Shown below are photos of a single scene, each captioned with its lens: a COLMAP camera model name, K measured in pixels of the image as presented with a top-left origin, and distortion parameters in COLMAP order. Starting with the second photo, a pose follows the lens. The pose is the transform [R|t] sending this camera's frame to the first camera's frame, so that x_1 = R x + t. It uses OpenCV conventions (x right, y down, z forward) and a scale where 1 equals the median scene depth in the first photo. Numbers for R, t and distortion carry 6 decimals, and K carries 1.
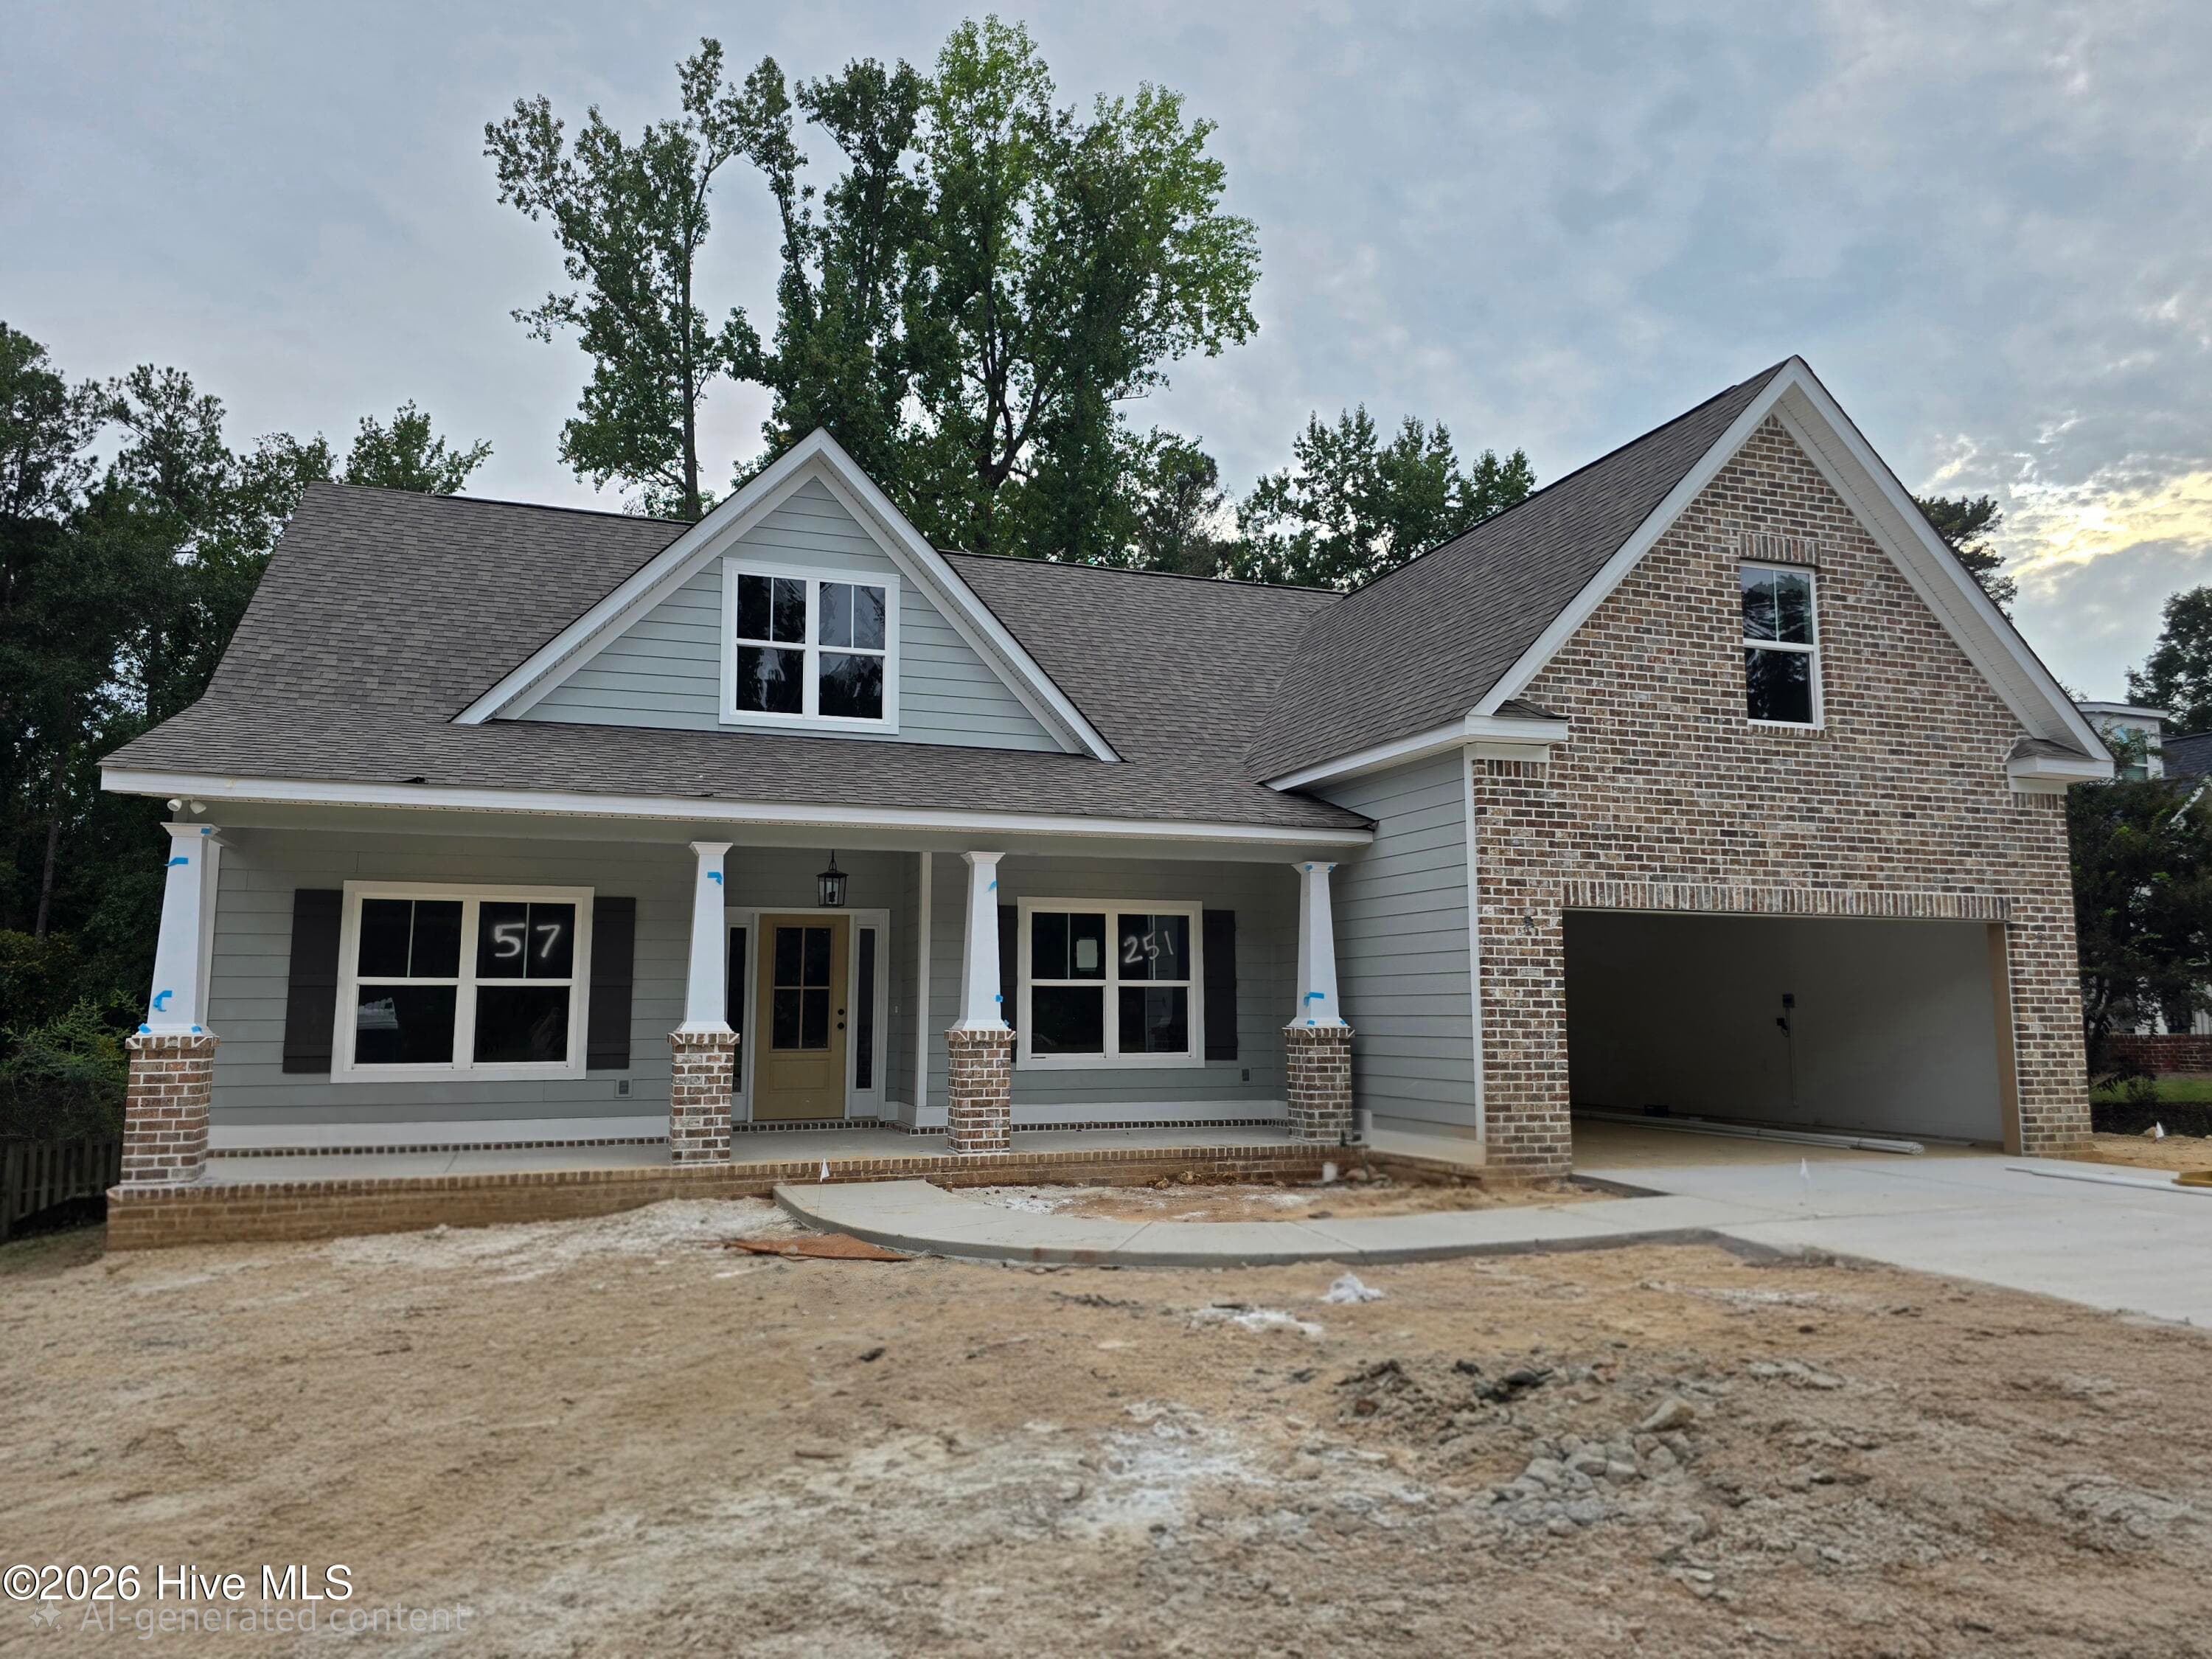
lens RADIAL K [[1522.5, 0, 1092.8], [0, 1522.5, 805.6], [0, 0, 1]] dist [0.057528, -0.052678]
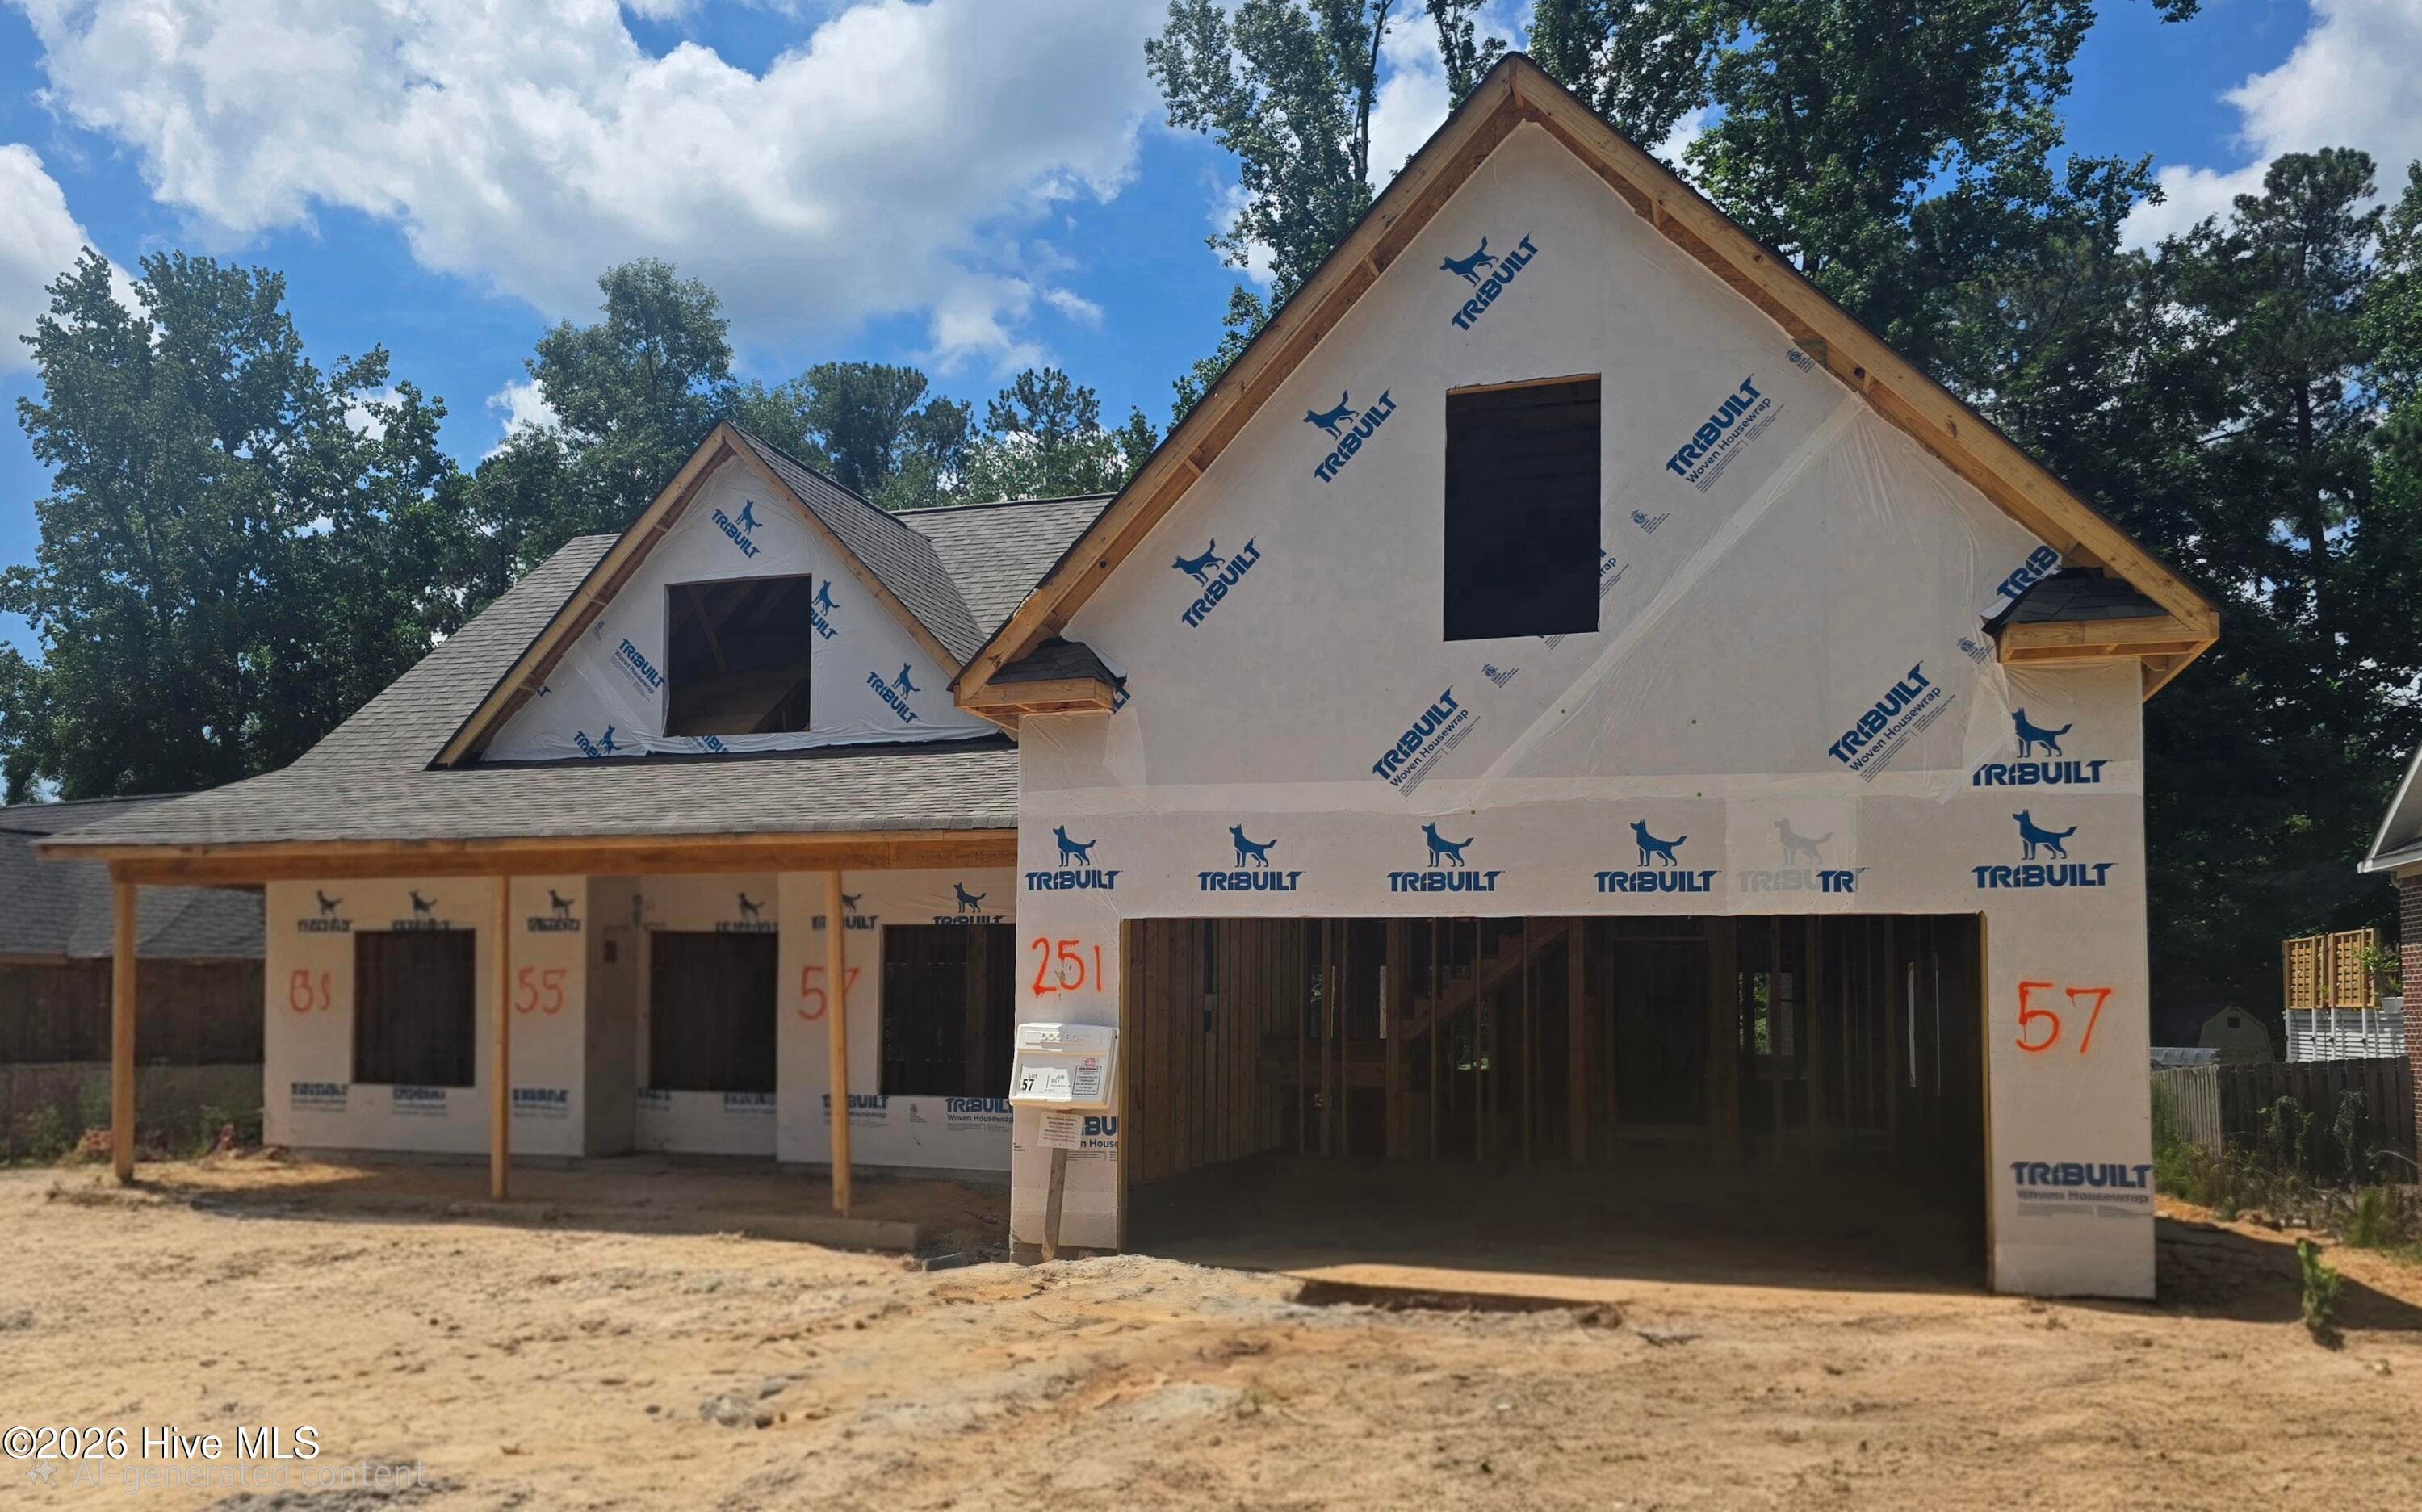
lens RADIAL K [[1874.2, 0, 1079.7], [0, 1874.2, 893.4], [0, 0, 1]] dist [0.097818, -0.143894]
pose [[0.777365, -0.032432, -0.628213, 0.781254], [0.075408, 0.996273, 0.041878, 0.011494], [0.624514, -0.079927, 0.776913, 0.230875]]
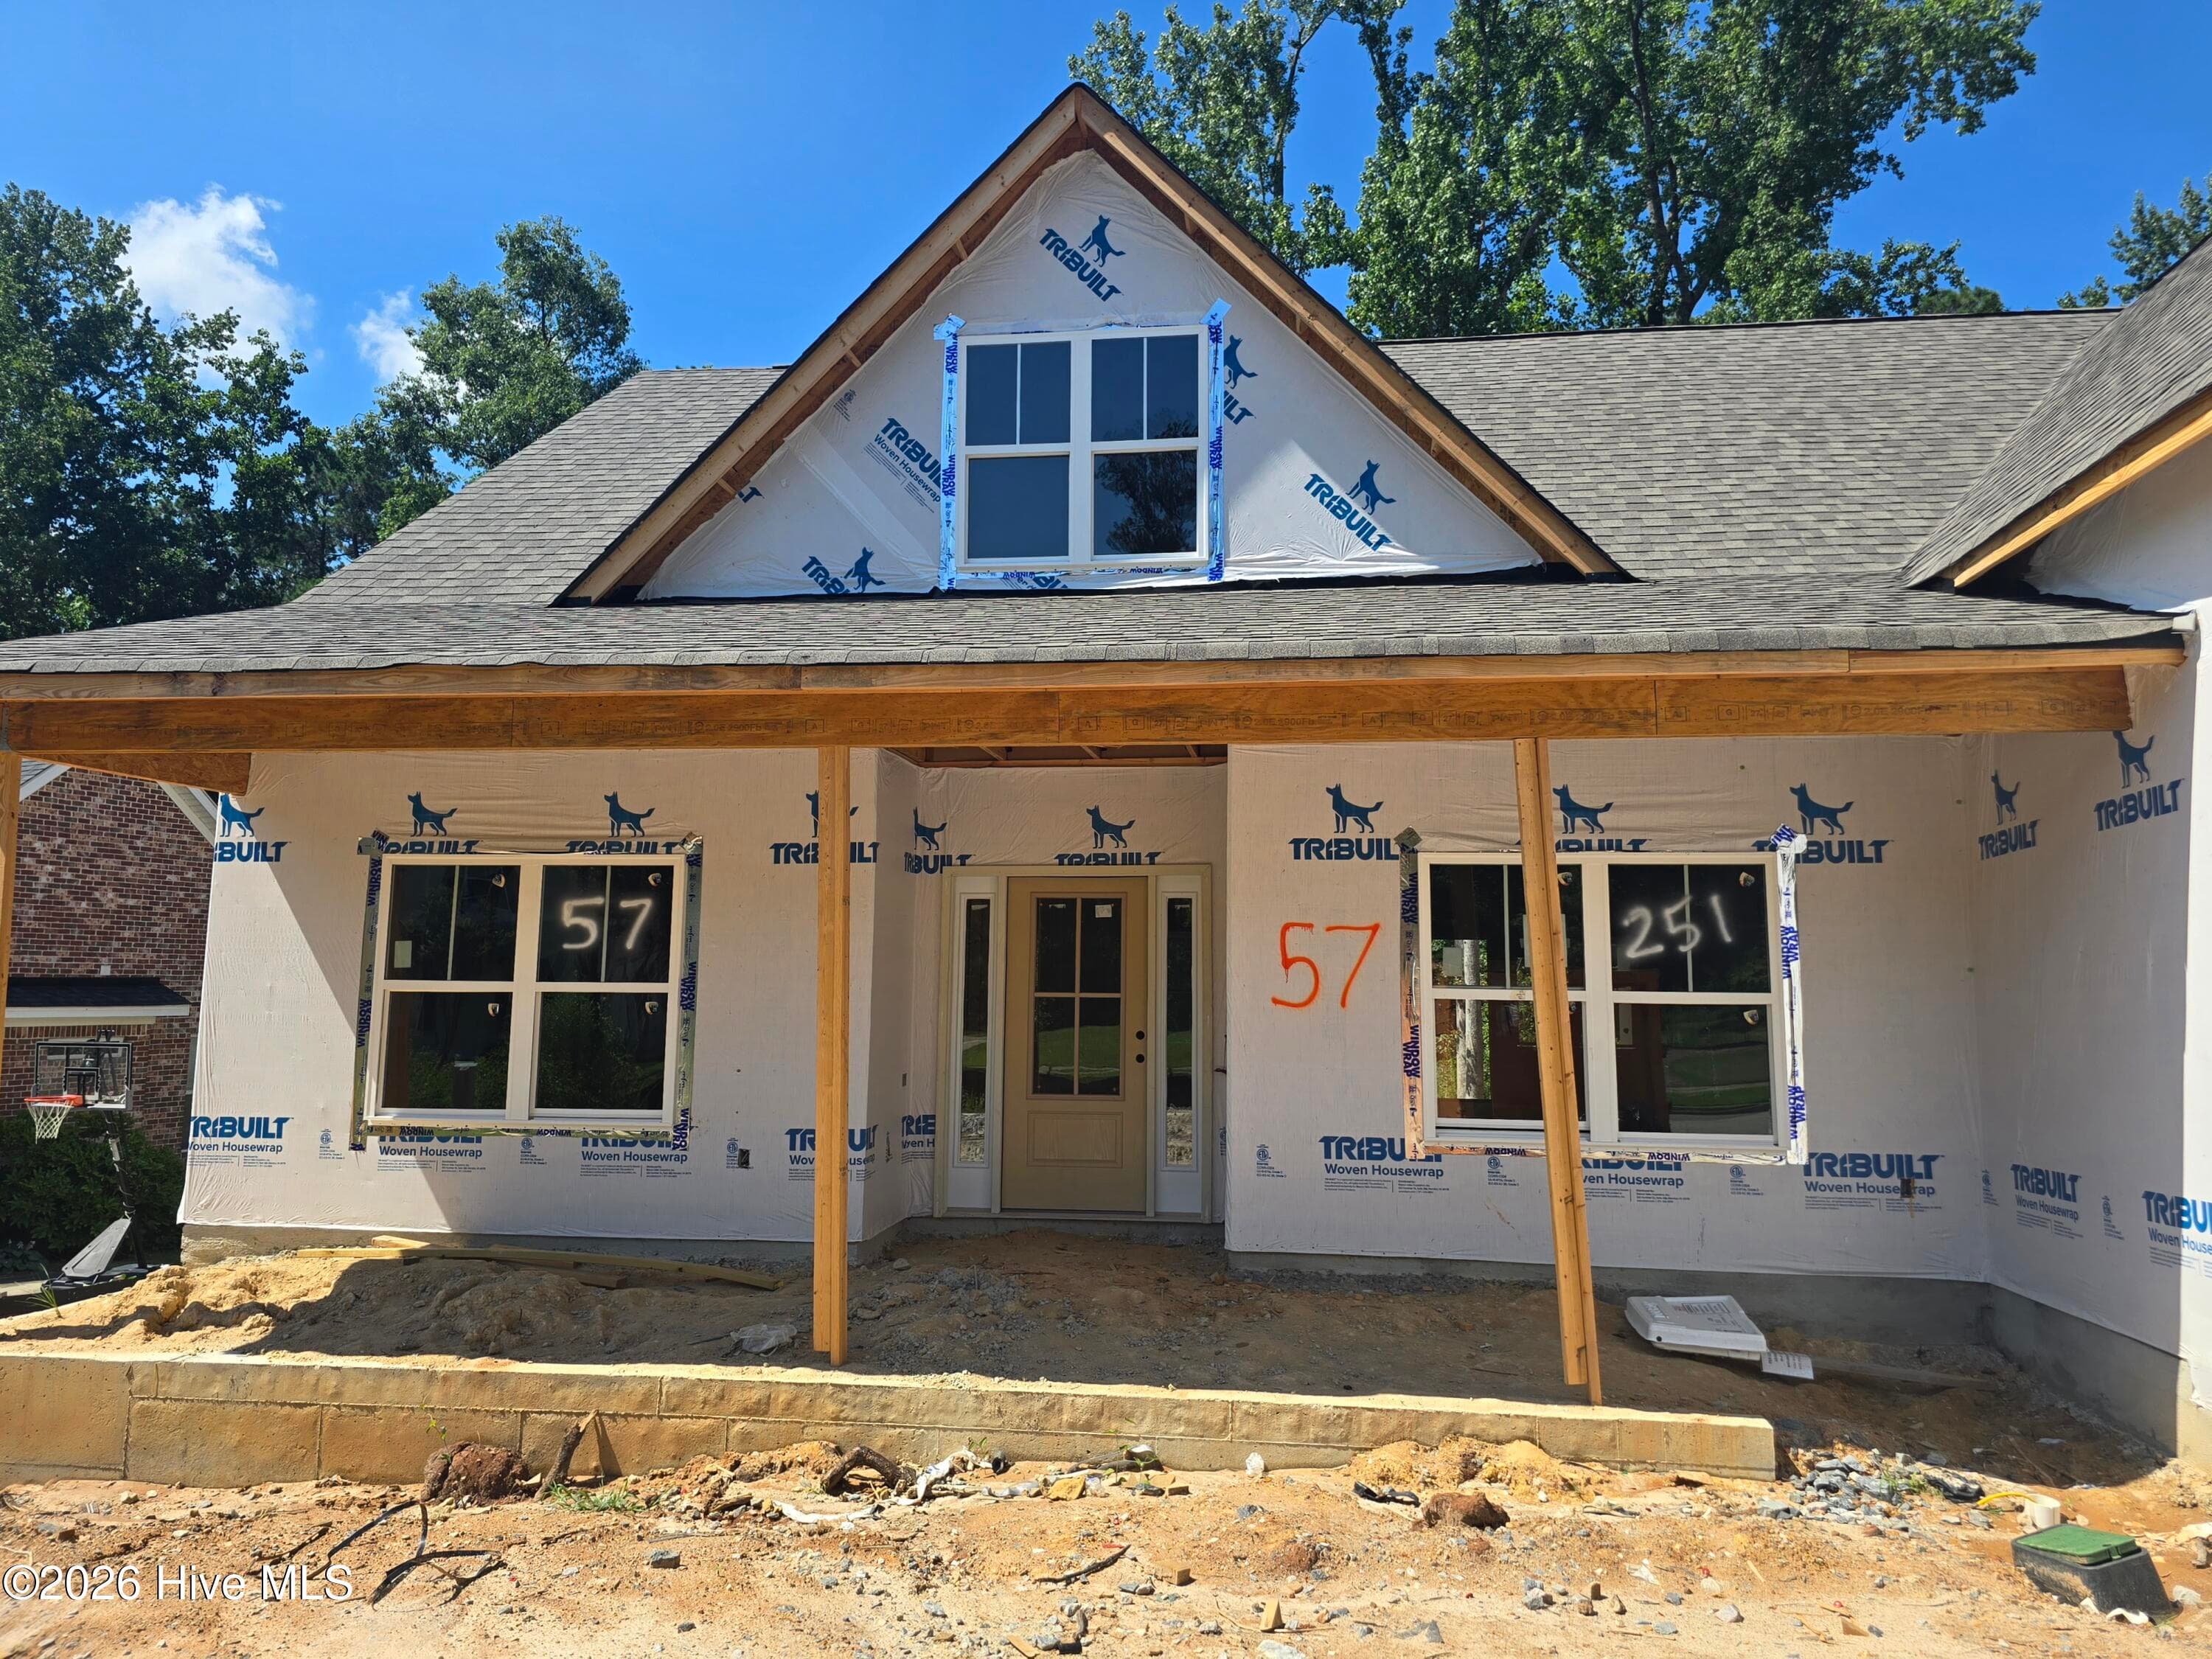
lens RADIAL K [[1517.5, 0, 1128.3], [0, 1517.5, 798.9], [0, 0, 1]] dist [0.070681, -0.076223]
pose [[0.894657, -0.046067, -0.444373, 0.111029], [0.051215, 0.998688, -0.000420, 0.044302], [0.443809, -0.022383, 0.895842, 0.492264]]
